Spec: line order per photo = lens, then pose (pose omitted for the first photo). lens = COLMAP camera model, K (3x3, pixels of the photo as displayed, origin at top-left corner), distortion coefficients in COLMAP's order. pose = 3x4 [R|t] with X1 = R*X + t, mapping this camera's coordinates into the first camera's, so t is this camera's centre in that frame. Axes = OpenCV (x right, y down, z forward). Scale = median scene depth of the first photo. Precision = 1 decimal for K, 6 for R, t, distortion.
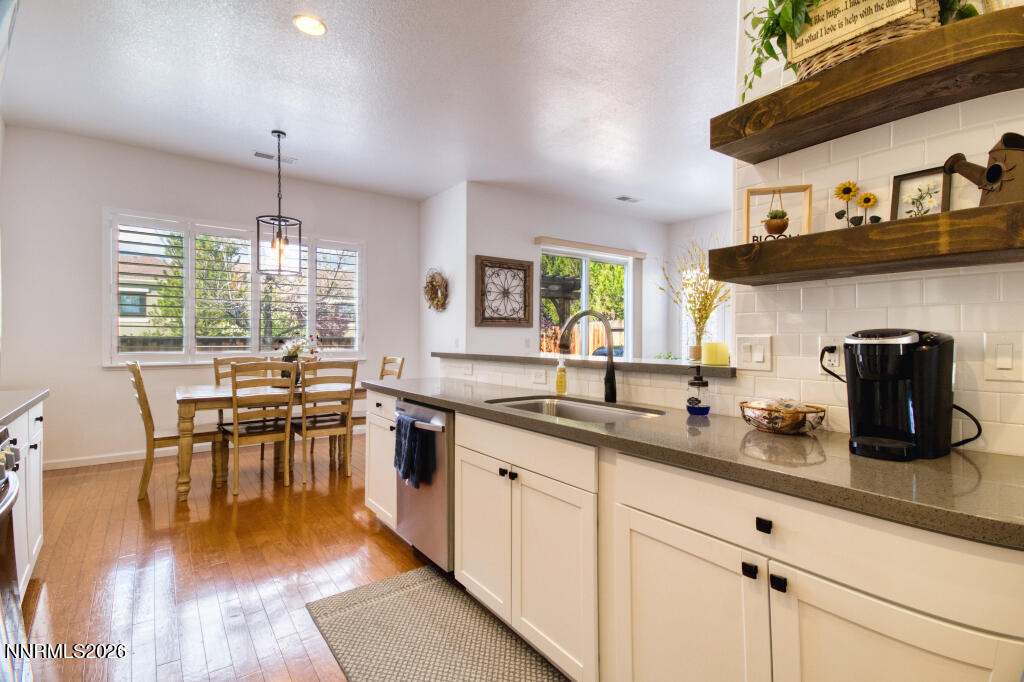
lens RADIAL K [[490.5, 0, 522.2], [0, 490.5, 333.4], [0, 0, 1]] dist [0.058293, -0.001074]
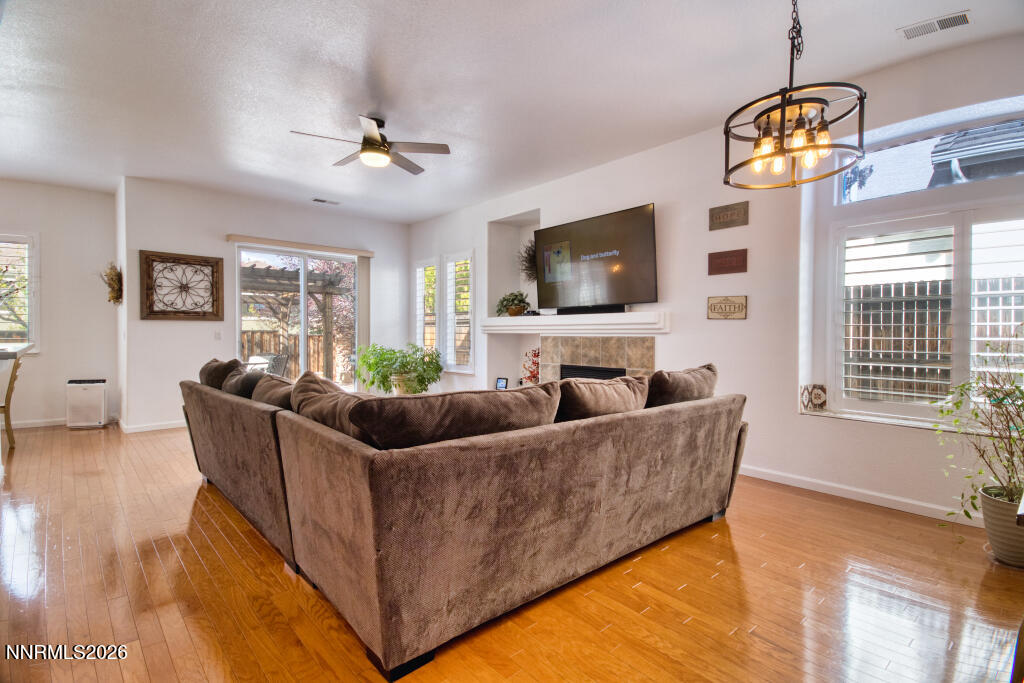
lens RADIAL K [[490.5, 0, 512.4], [0, 490.5, 336.1], [0, 0, 1]] dist [0.058293, -0.001074]
pose [[0.995660, -0.003991, 0.092981, 0.559296], [0.002585, 0.999881, 0.015238, 0.005747], [-0.093031, -0.014932, 0.995551, -0.125426]]
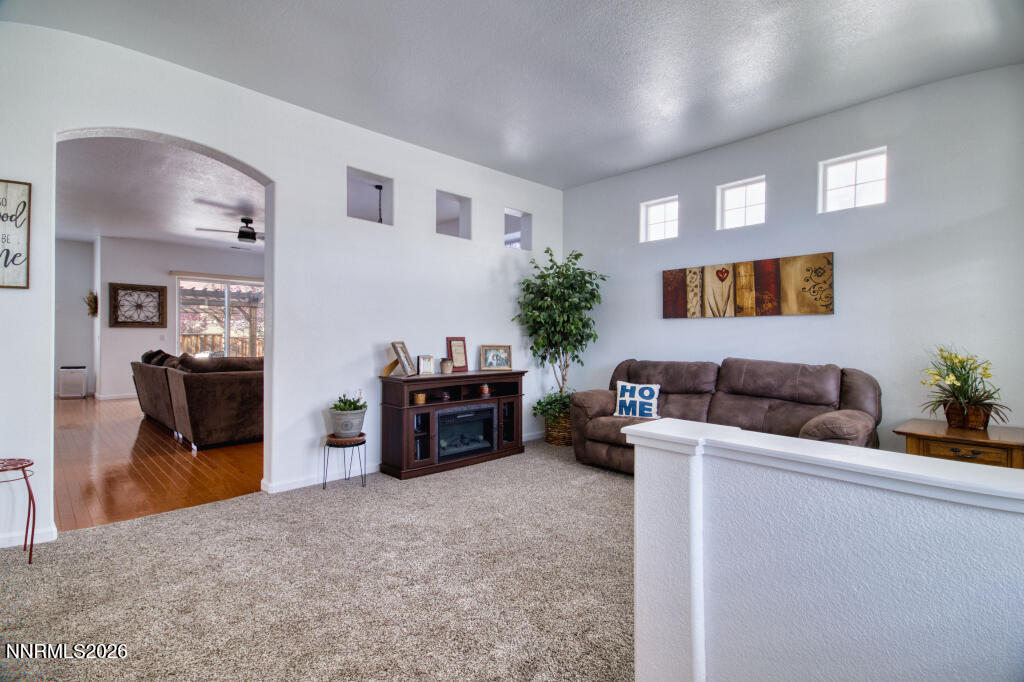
lens RADIAL K [[490.5, 0, 511.9], [0, 490.5, 338.2], [0, 0, 1]] dist [0.058293, -0.001074]
pose [[0.991757, -0.000685, 0.128128, 0.956570], [-0.000664, 0.999945, 0.010486, 0.002928], [-0.128128, -0.010484, 0.991702, -0.784225]]
